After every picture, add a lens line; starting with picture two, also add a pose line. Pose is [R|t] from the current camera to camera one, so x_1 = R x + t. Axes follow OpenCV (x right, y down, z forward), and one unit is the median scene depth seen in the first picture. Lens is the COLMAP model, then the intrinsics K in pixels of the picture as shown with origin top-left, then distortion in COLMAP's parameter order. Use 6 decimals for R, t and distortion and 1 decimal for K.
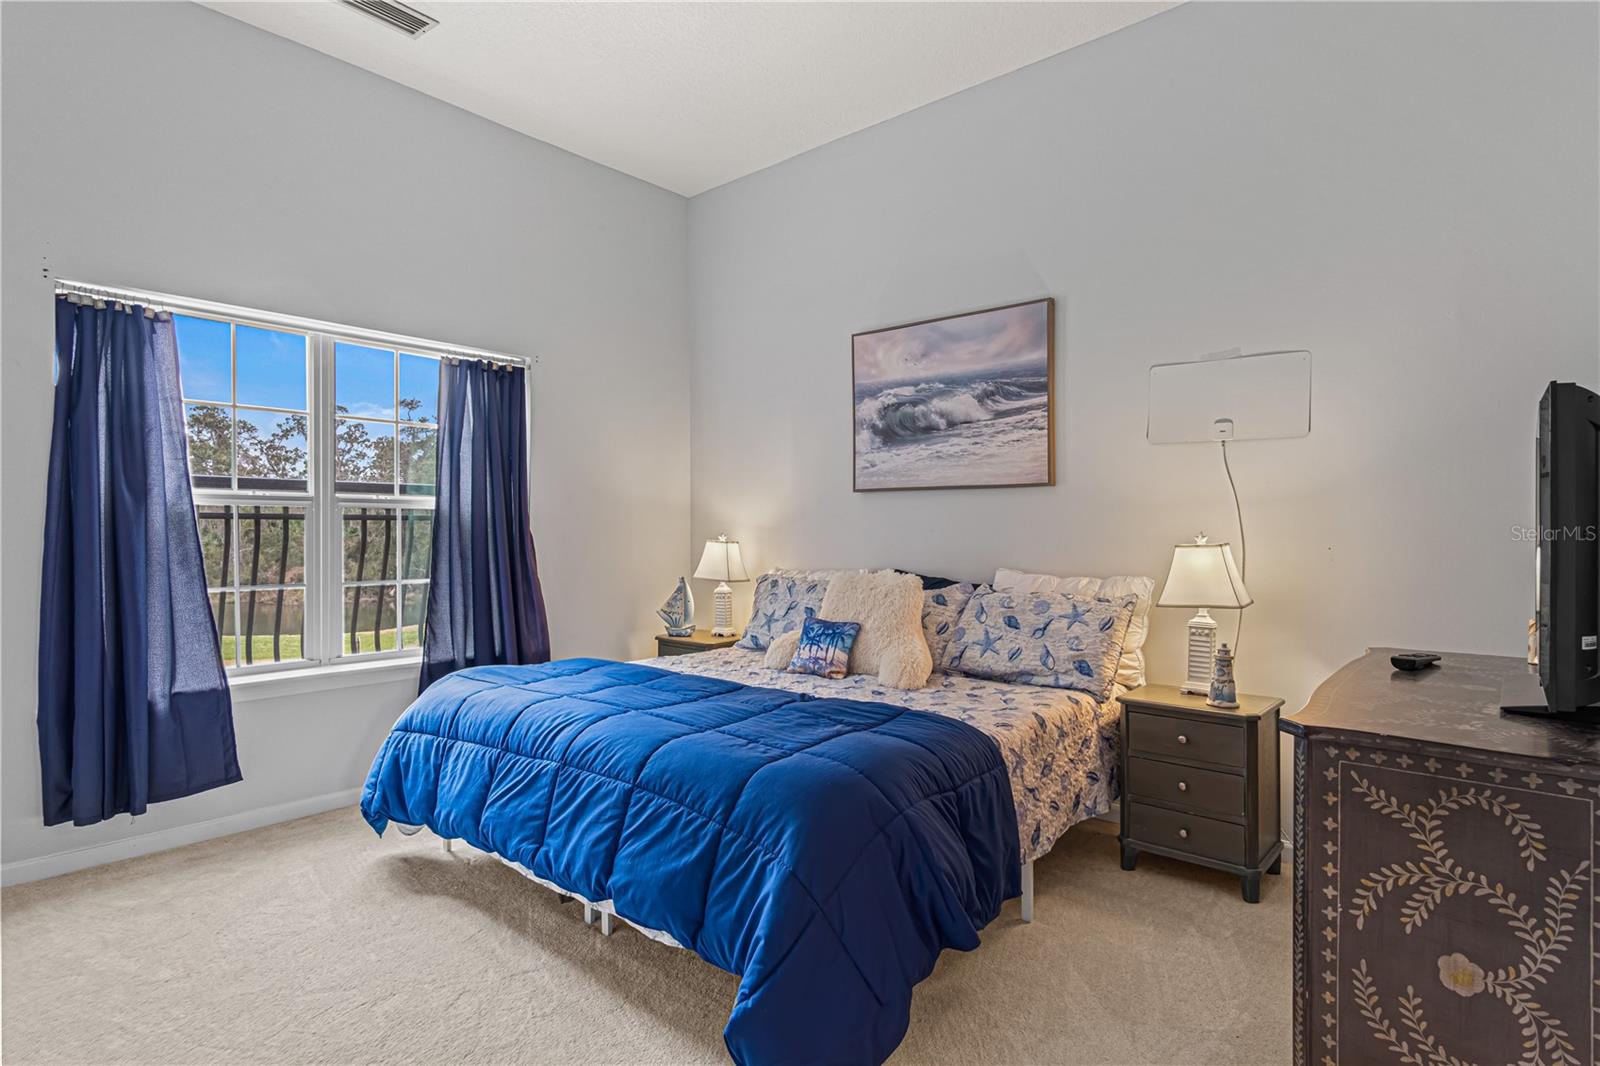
lens RADIAL K [[844.6, 0, 808.5], [0, 844.6, 535.8], [0, 0, 1]] dist [0.000652, 0.010785]
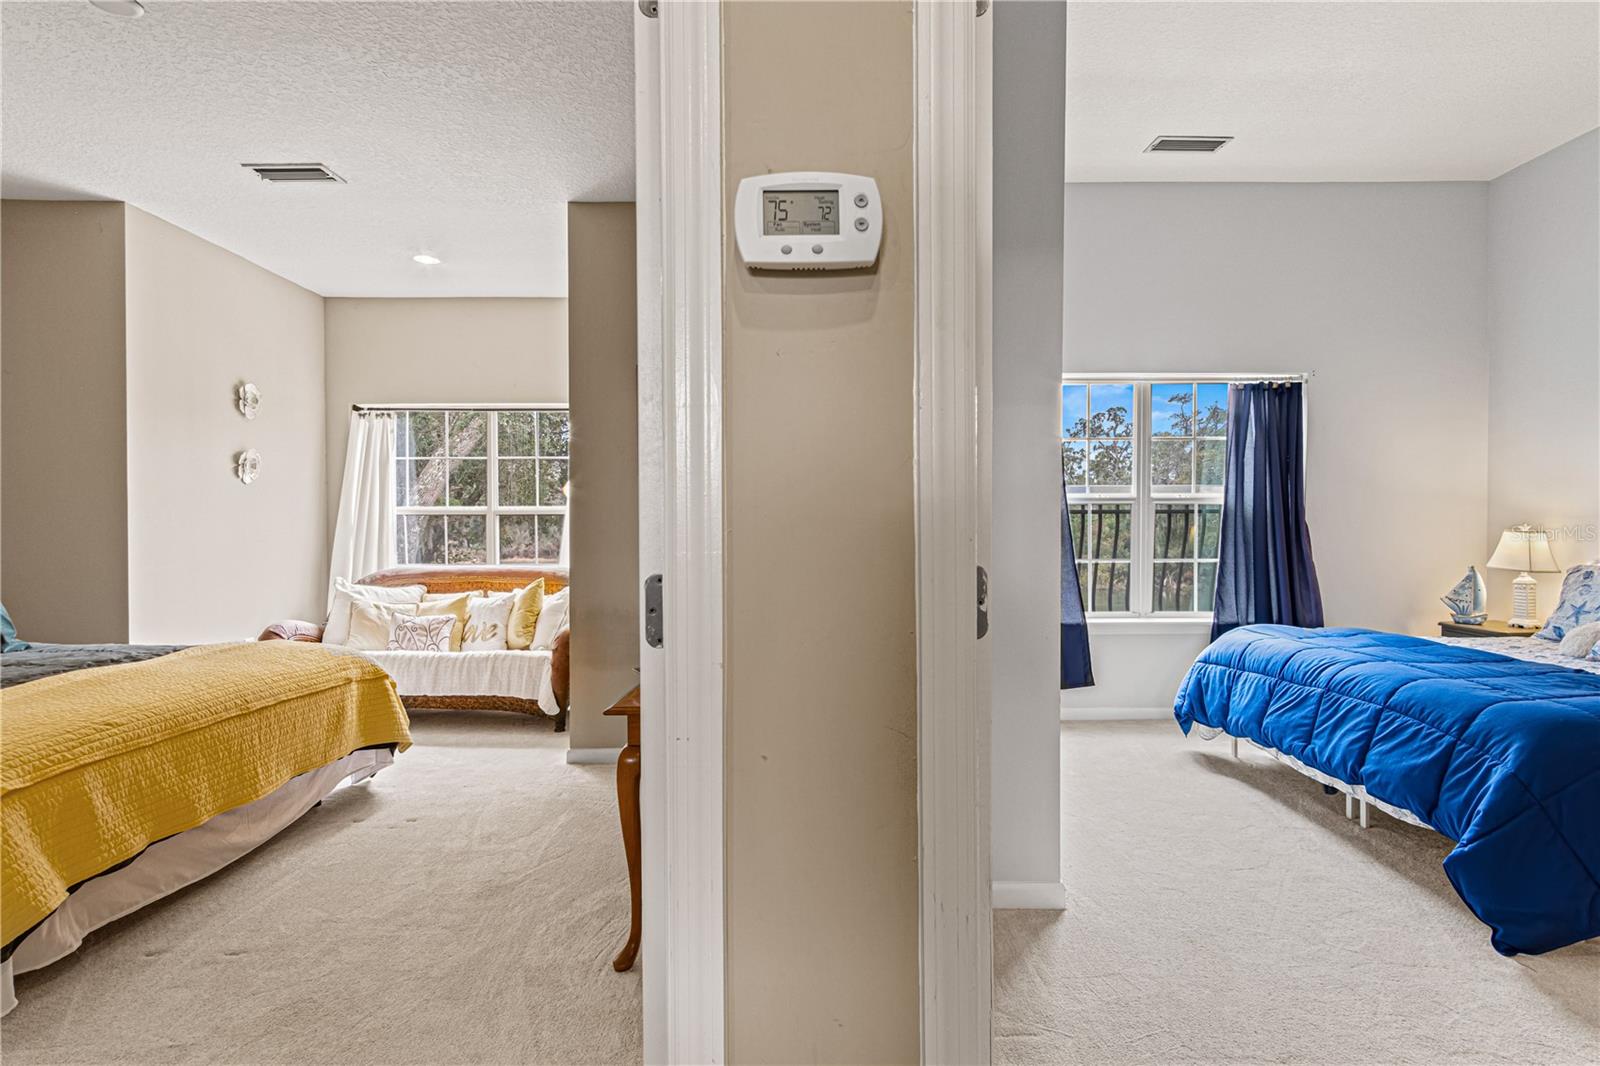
lens RADIAL K [[844.6, 0, 808.5], [0, 844.6, 535.8], [0, 0, 1]] dist [0.000652, 0.010785]
pose [[0.655635, 0.009673, -0.755016, 0.150661], [-0.002423, 0.999940, 0.010707, 0.005373], [0.755074, -0.005190, 0.655619, -0.419250]]
